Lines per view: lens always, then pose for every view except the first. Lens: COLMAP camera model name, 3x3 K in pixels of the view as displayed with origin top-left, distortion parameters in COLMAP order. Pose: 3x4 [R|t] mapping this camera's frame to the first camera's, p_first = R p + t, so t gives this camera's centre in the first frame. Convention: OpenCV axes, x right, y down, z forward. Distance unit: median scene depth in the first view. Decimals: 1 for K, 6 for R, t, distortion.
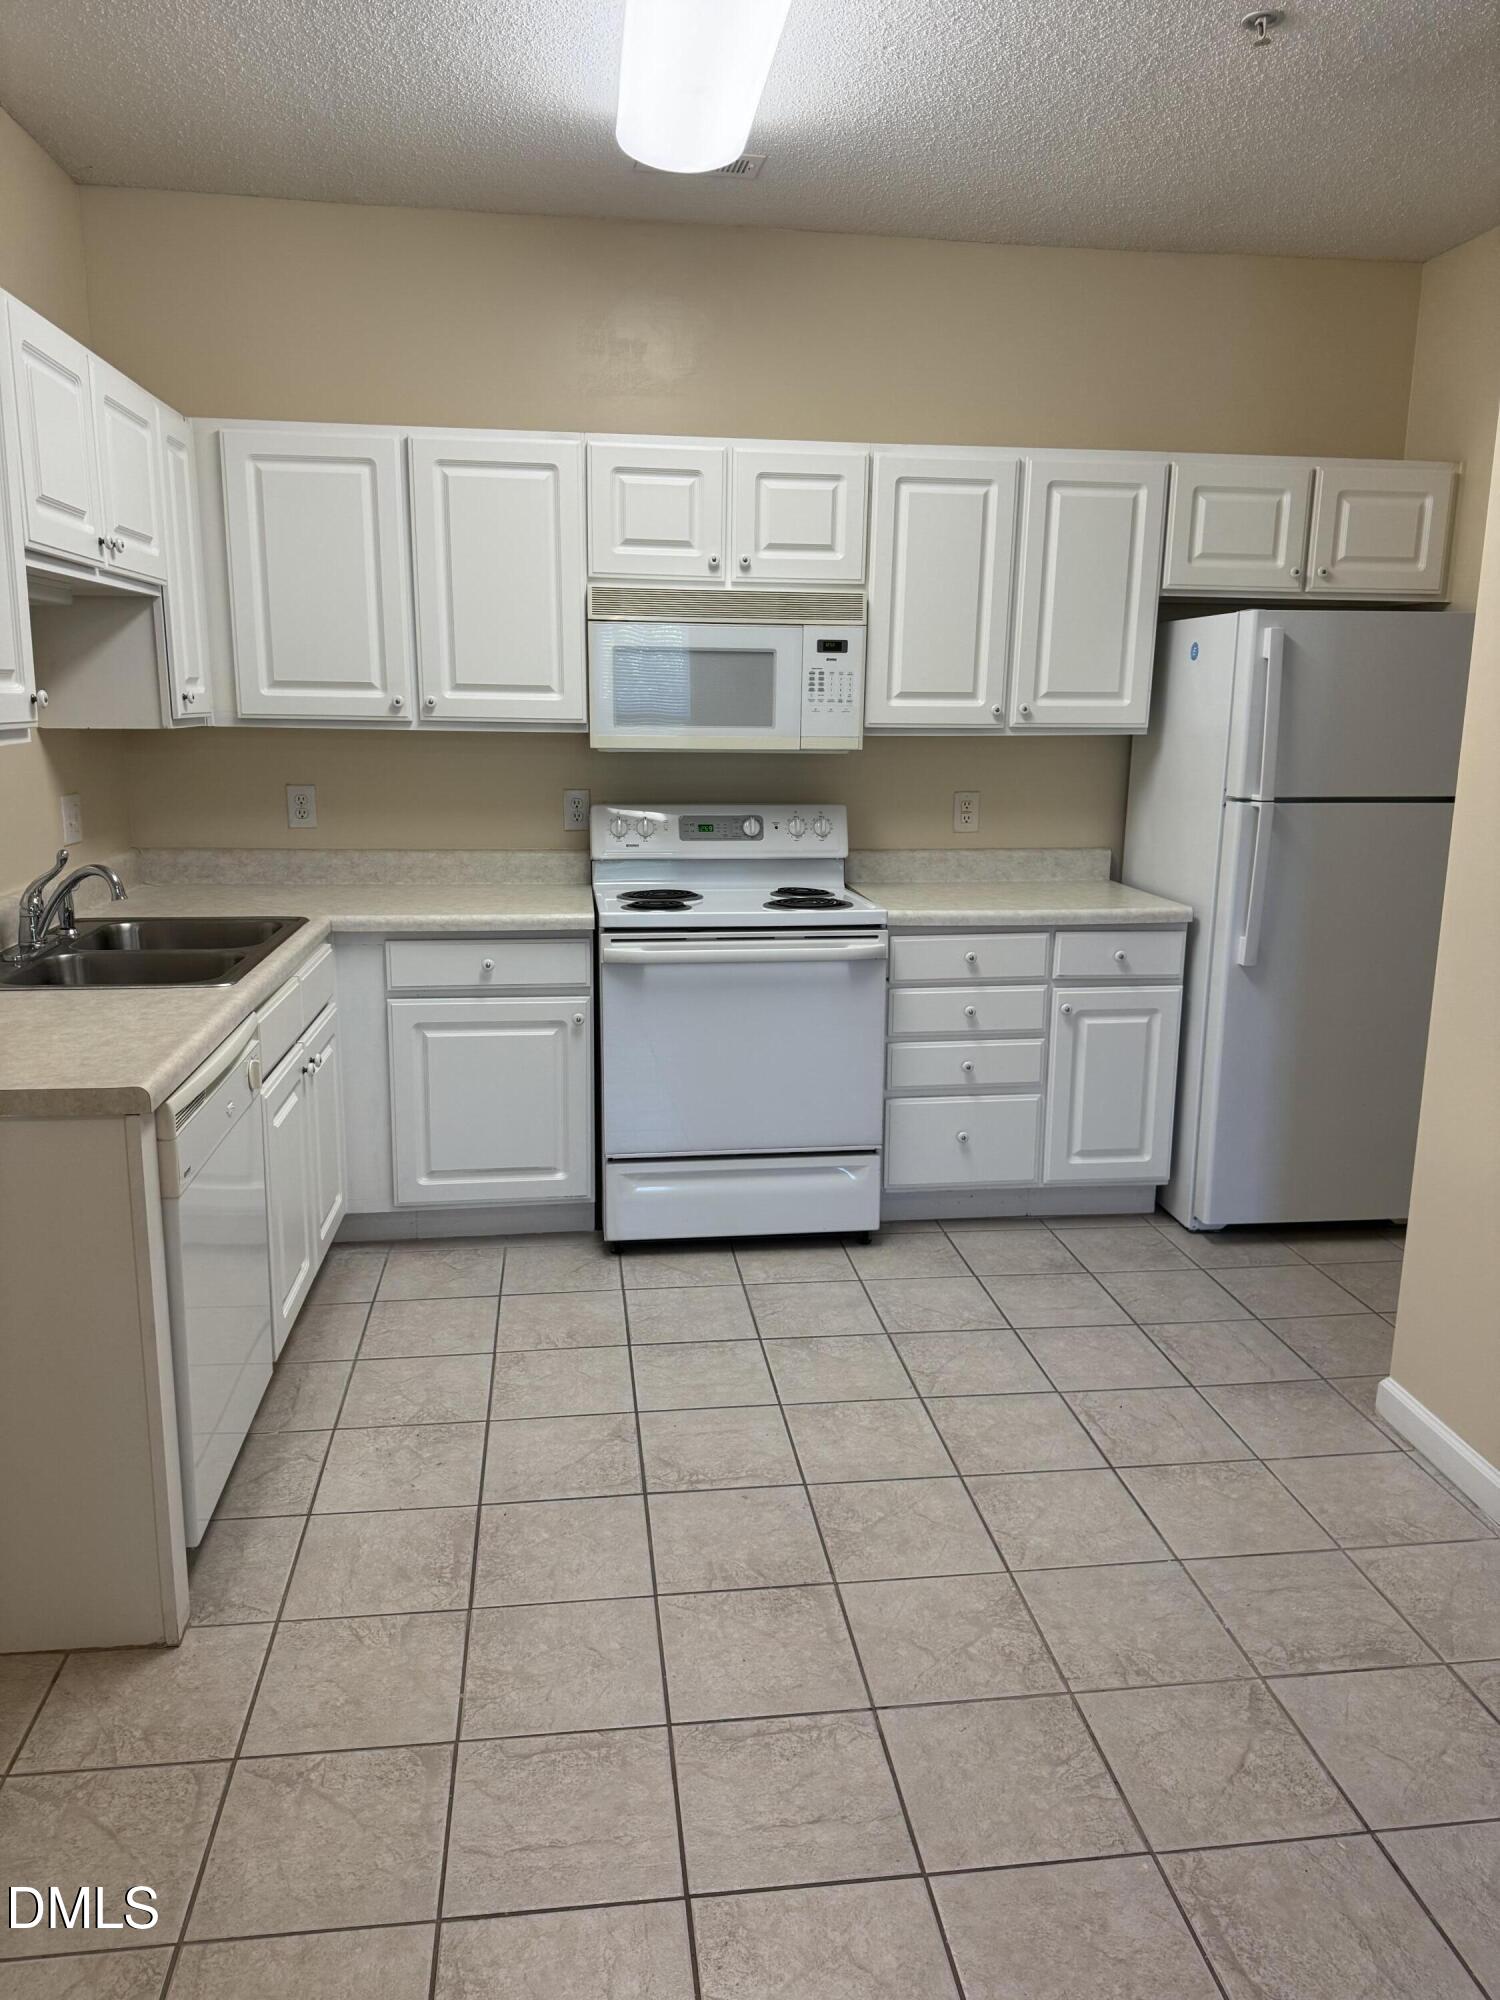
lens RADIAL K [[1408.8, 0, 758.8], [0, 1408.8, 1003.3], [0, 0, 1]] dist [0.036889, -0.037358]
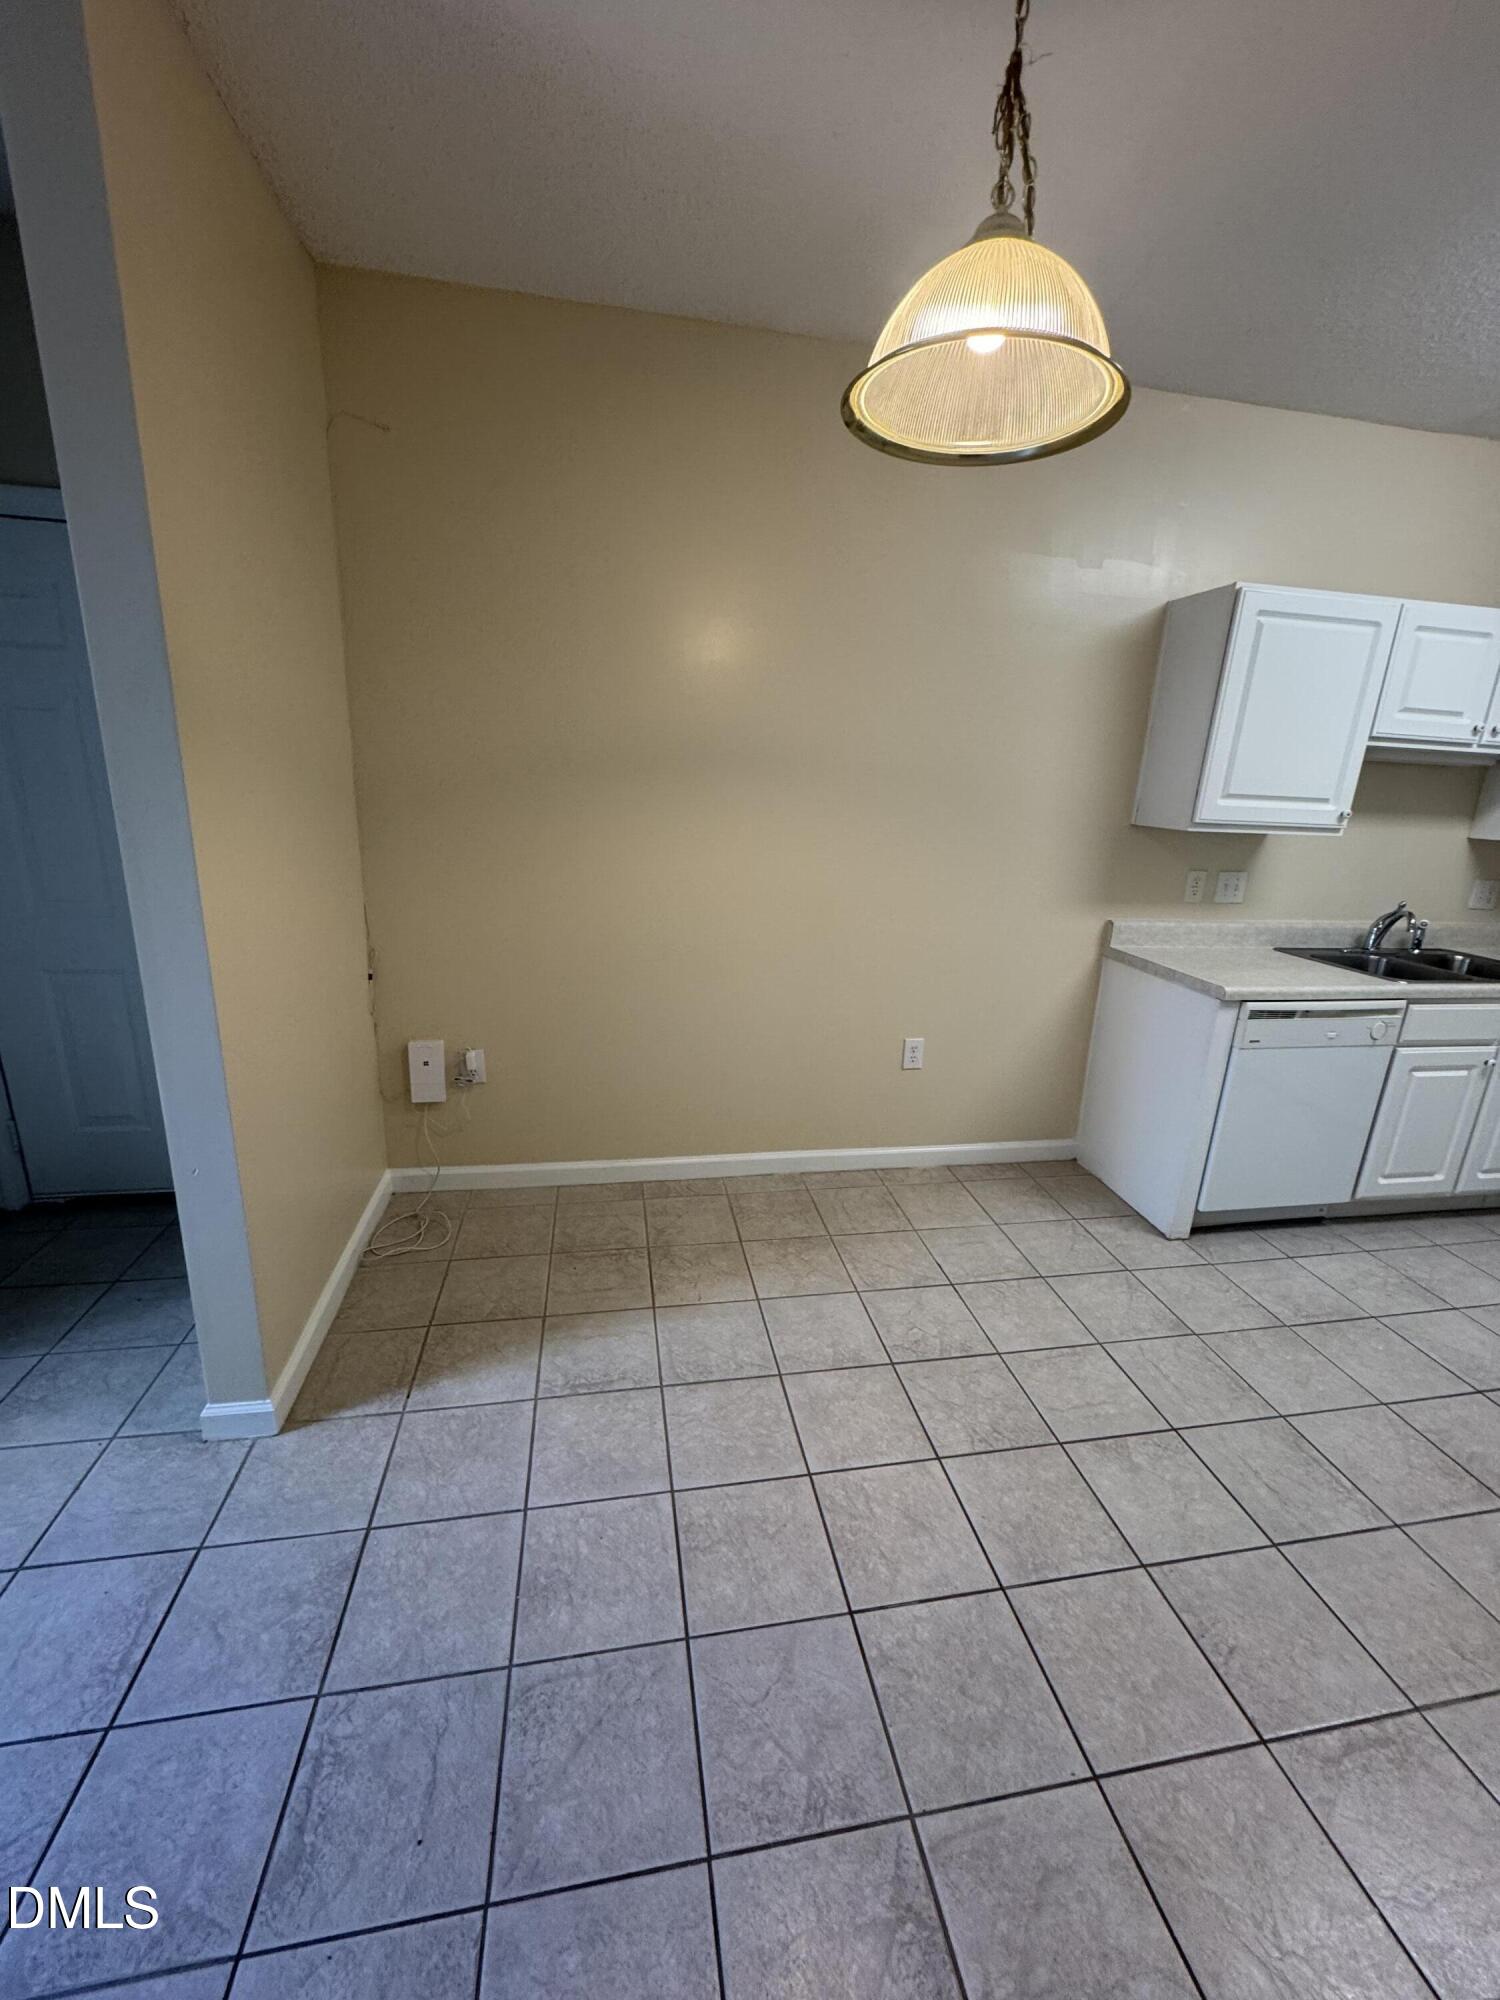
lens RADIAL K [[796.3, 0, 749.3], [0, 796.3, 999.9], [0, 0, 1]] dist [-0.002882, 0.000519]
pose [[0.046768, 0.257604, -0.965118, 0.393386], [-0.257130, 0.936722, 0.237565, -0.013492], [0.965245, 0.237050, 0.110047, 0.088015]]
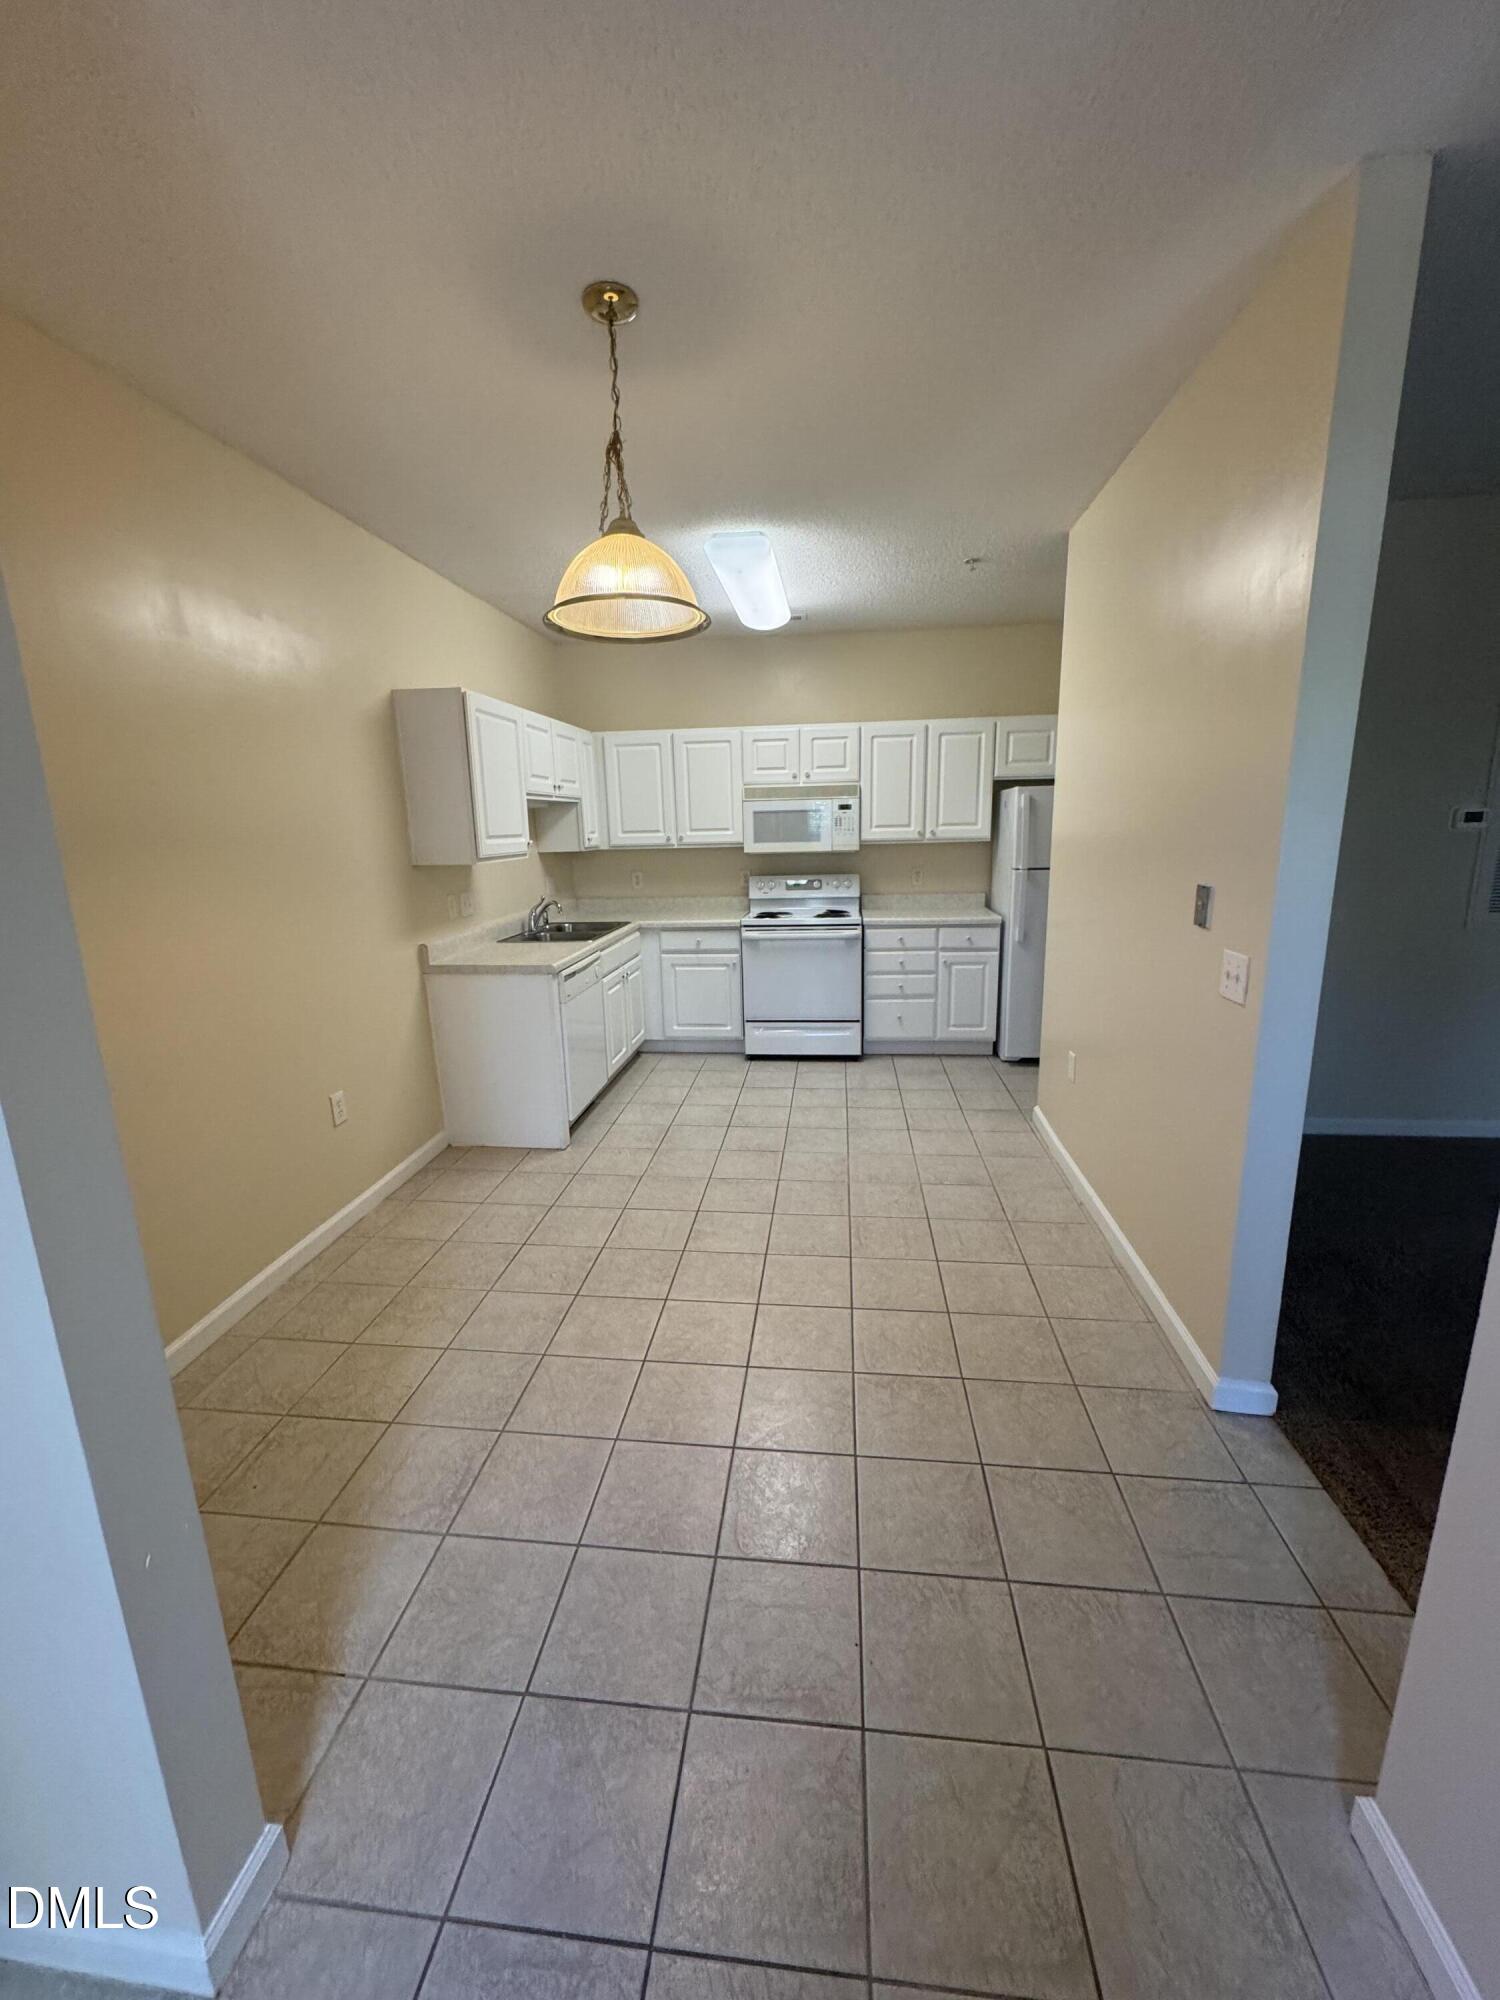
lens RADIAL K [[796.3, 0, 755.6], [0, 796.3, 996.1], [0, 0, 1]] dist [-0.002882, 0.000519]
pose [[0.971527, 0.014827, -0.236463, 0.238890], [-0.014594, 0.999890, 0.002737, 0.064944], [0.236477, 0.000792, 0.971637, -0.348995]]
